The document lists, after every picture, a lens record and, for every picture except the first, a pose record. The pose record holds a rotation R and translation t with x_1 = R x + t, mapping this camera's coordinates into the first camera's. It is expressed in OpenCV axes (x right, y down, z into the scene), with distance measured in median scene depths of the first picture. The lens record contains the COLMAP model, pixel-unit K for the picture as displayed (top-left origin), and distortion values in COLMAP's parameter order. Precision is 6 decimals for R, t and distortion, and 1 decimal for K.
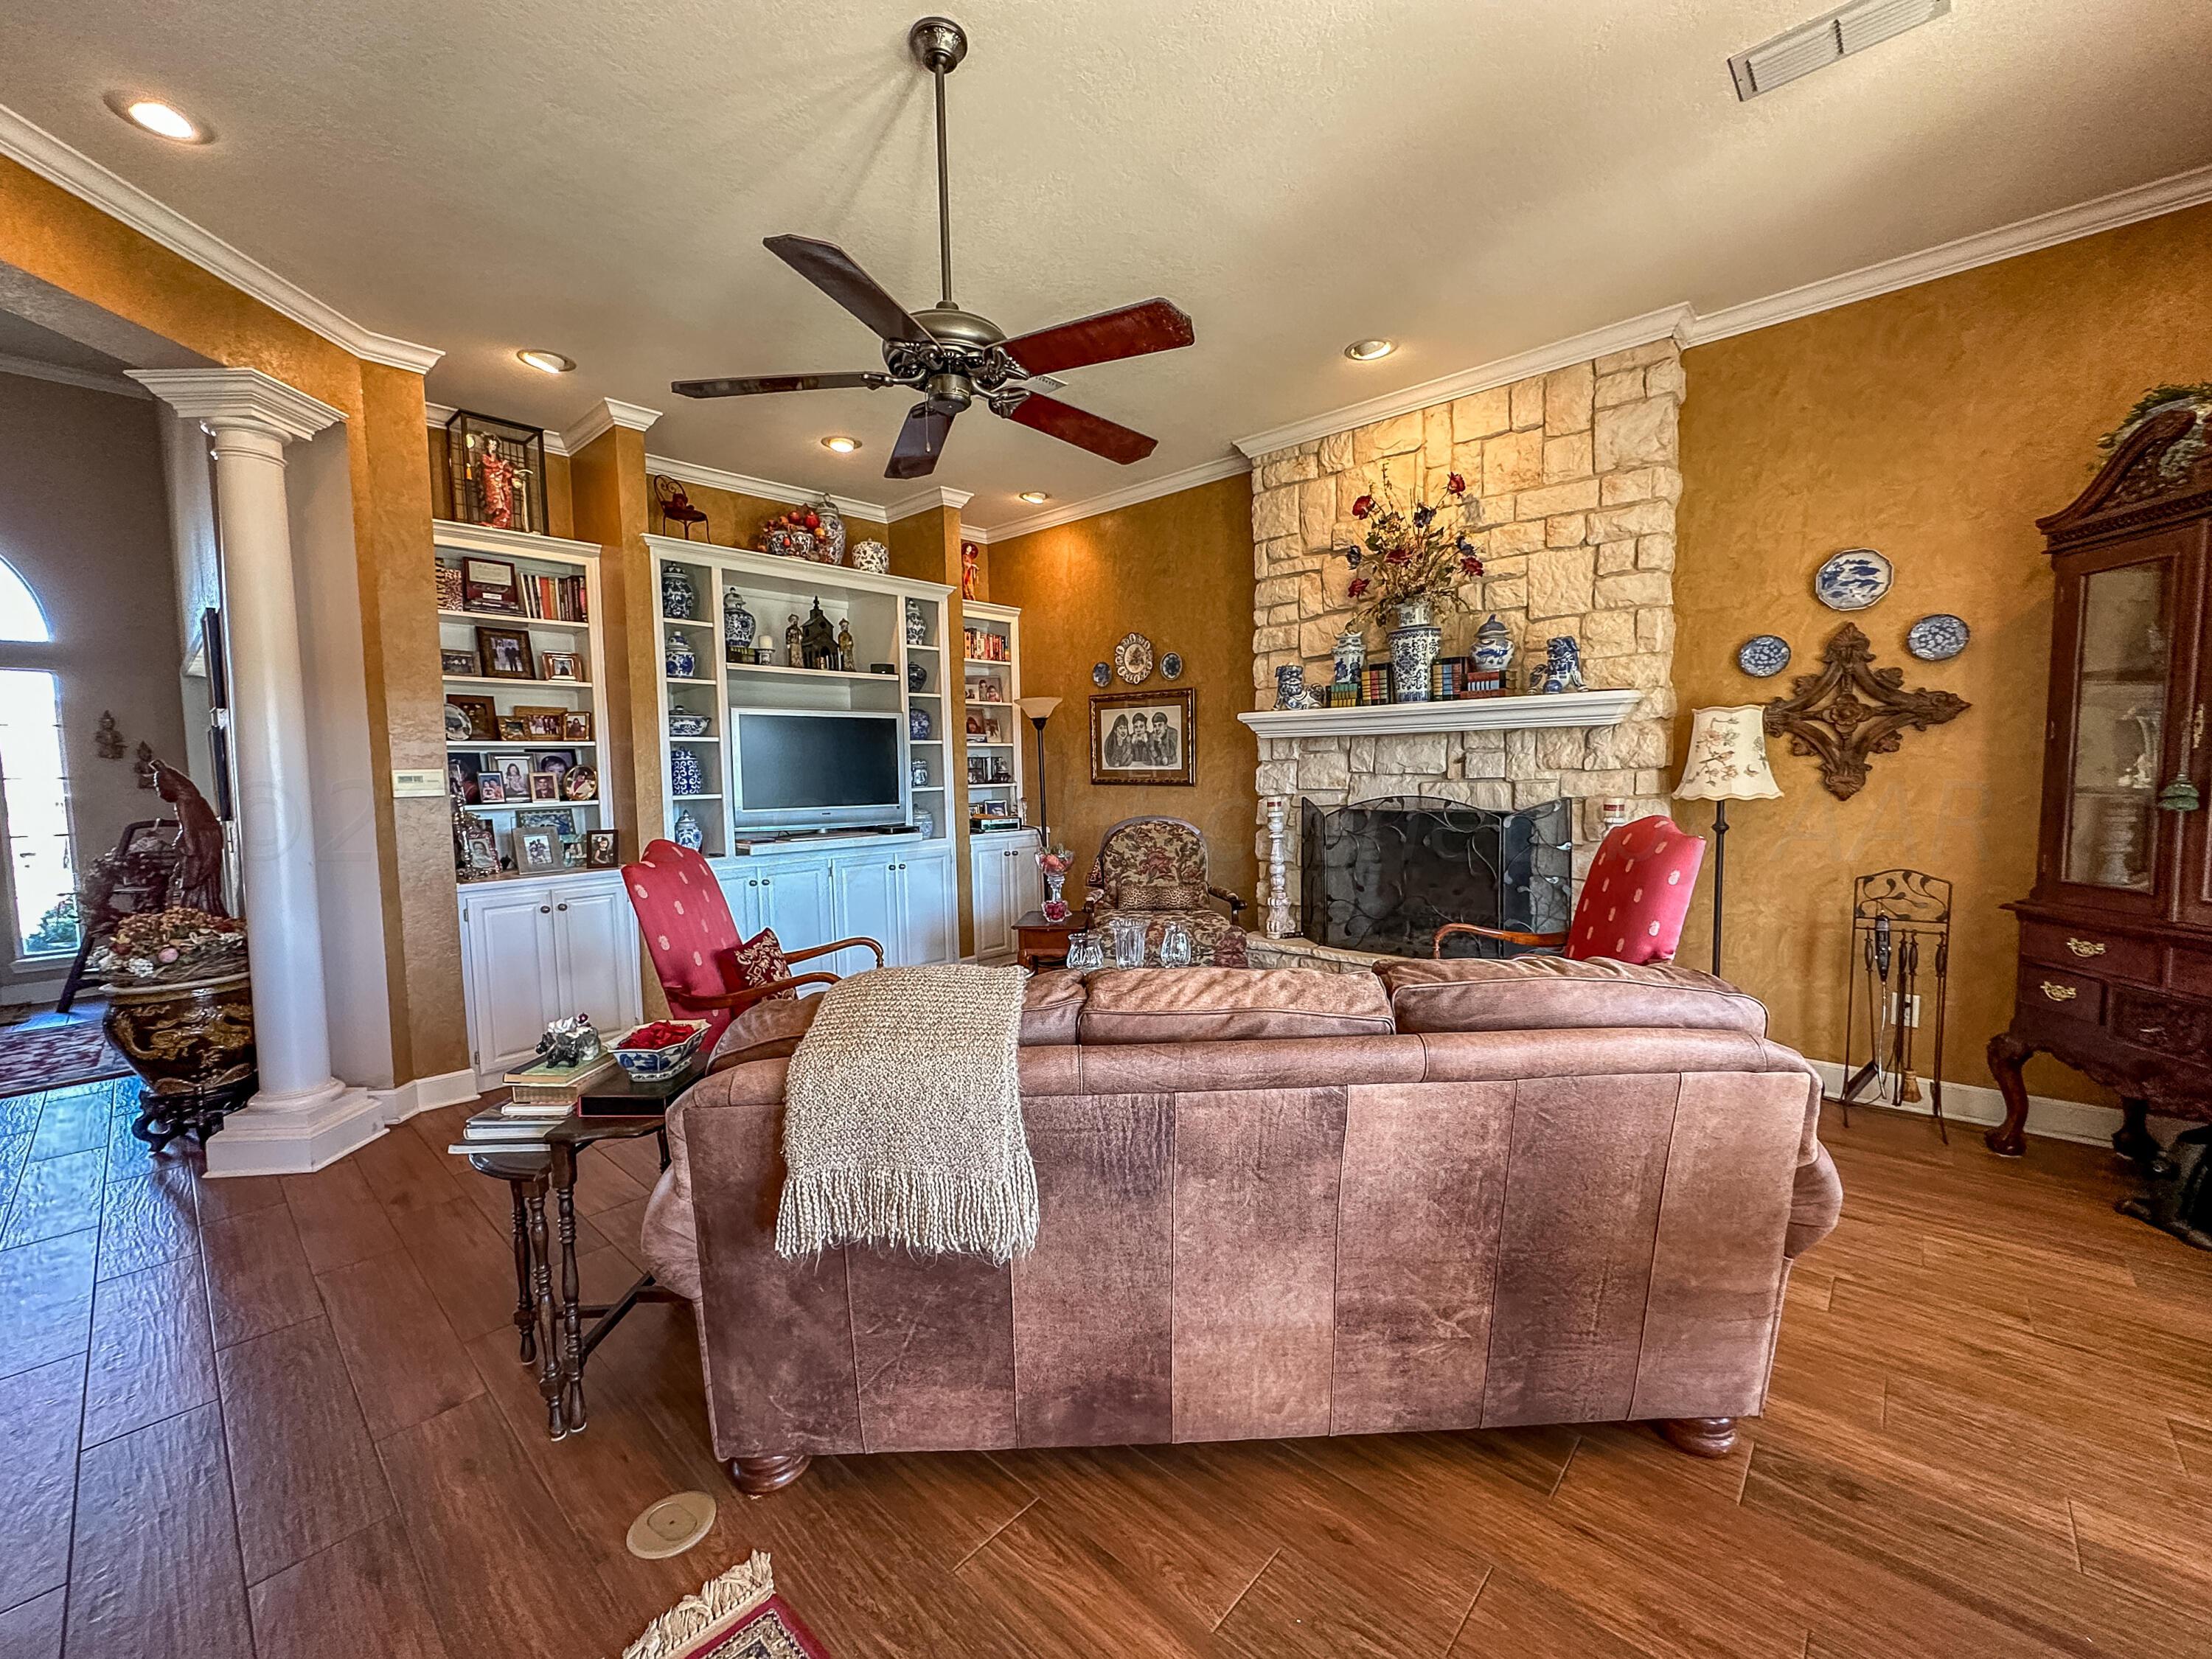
lens RADIAL K [[904.8, 0, 1085.2], [0, 904.8, 831.4], [0, 0, 1]] dist [-0.003837, 0.000344]
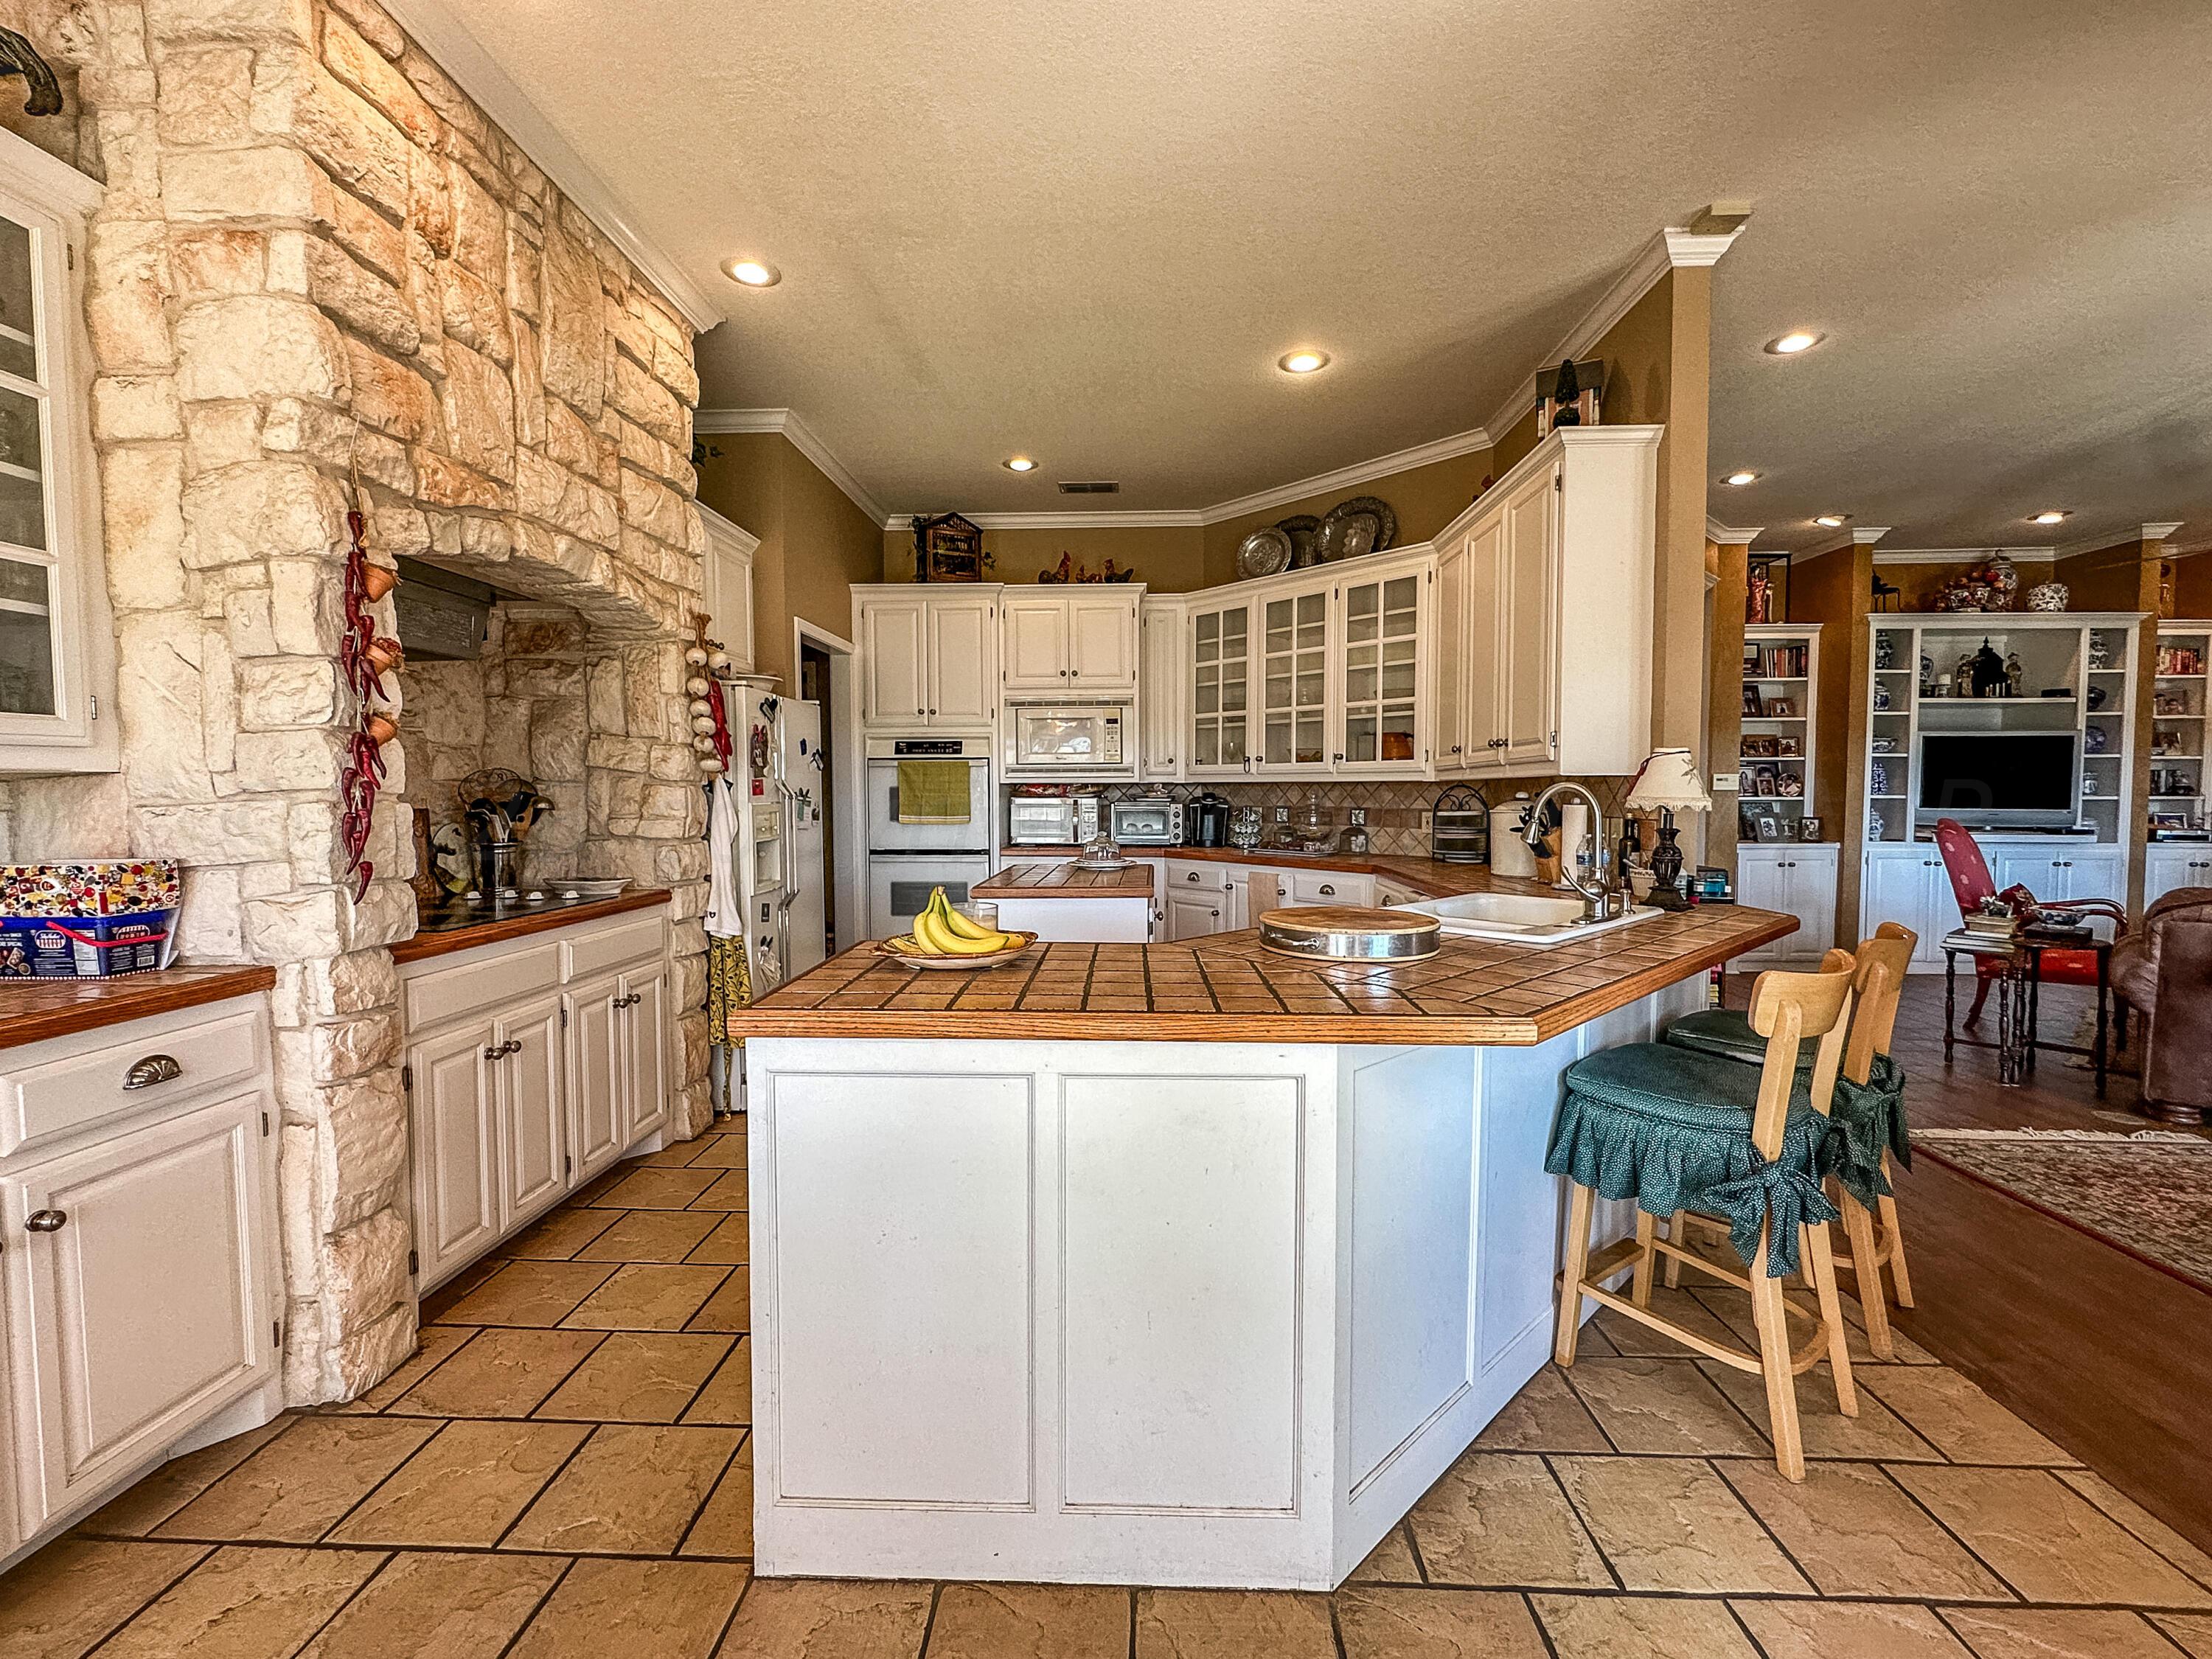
lens RADIAL K [[904.8, 0, 1110.0], [0, 904.8, 828.0], [0, 0, 1]] dist [-0.003837, 0.000344]
pose [[0.648140, 0.050984, -0.759812, -0.147555], [-0.067927, 0.997650, 0.009000, 0.077593], [0.758485, 0.045779, 0.650080, -0.788017]]
